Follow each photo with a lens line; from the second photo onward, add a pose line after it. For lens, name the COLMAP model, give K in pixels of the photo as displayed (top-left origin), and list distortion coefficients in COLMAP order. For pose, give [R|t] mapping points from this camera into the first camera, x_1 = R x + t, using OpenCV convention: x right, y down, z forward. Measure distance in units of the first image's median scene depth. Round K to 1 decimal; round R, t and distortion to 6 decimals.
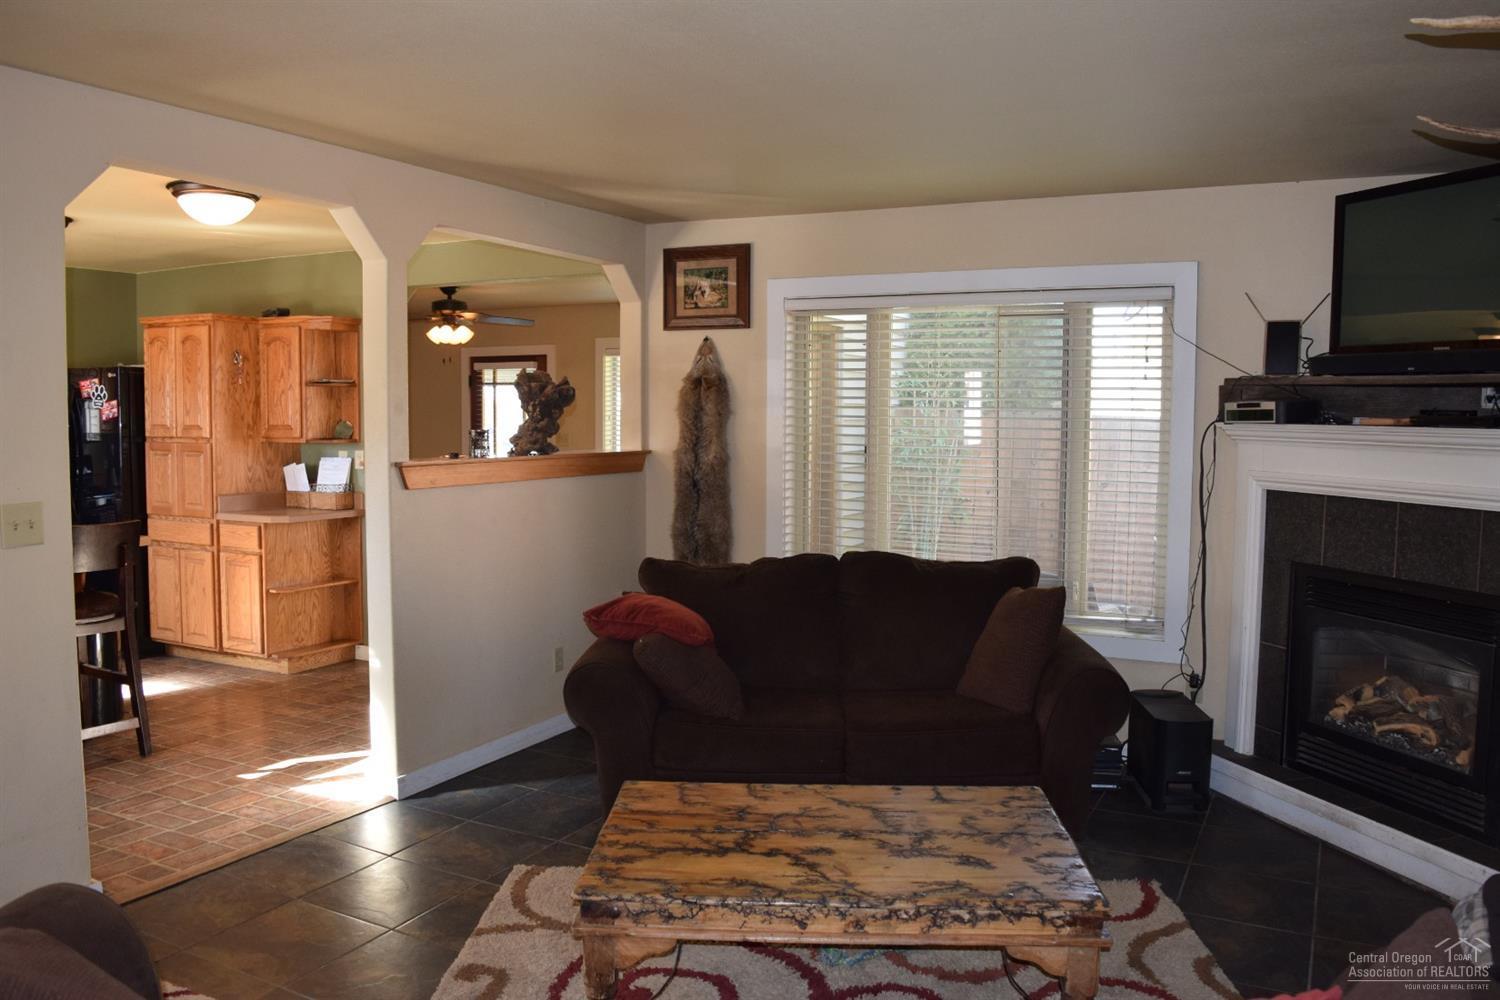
lens RADIAL K [[1174.7, 0, 759.9], [0, 1174.7, 495.6], [0, 0, 1]] dist [-0.095856, 0.021569]
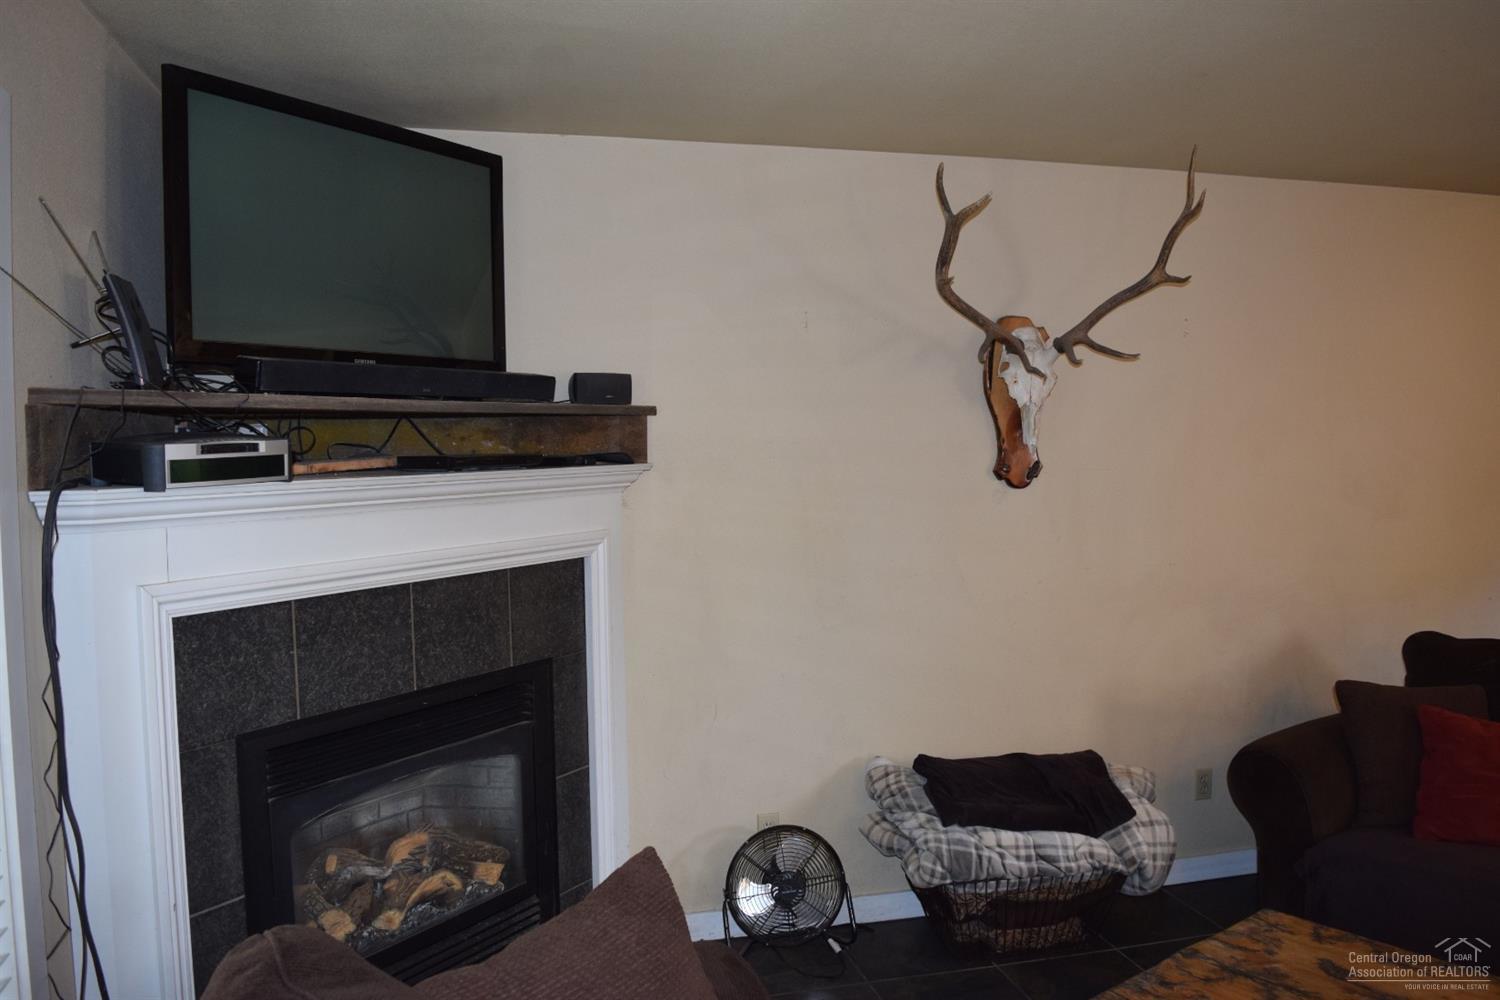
lens RADIAL K [[1174.7, 0, 759.9], [0, 1174.7, 495.6], [0, 0, 1]] dist [-0.095856, 0.021569]
pose [[-0.659918, -0.041137, 0.750211, -0.098794], [0.059229, 0.992544, 0.106526, -0.099157], [-0.749000, 0.114733, -0.652561, 1.177774]]
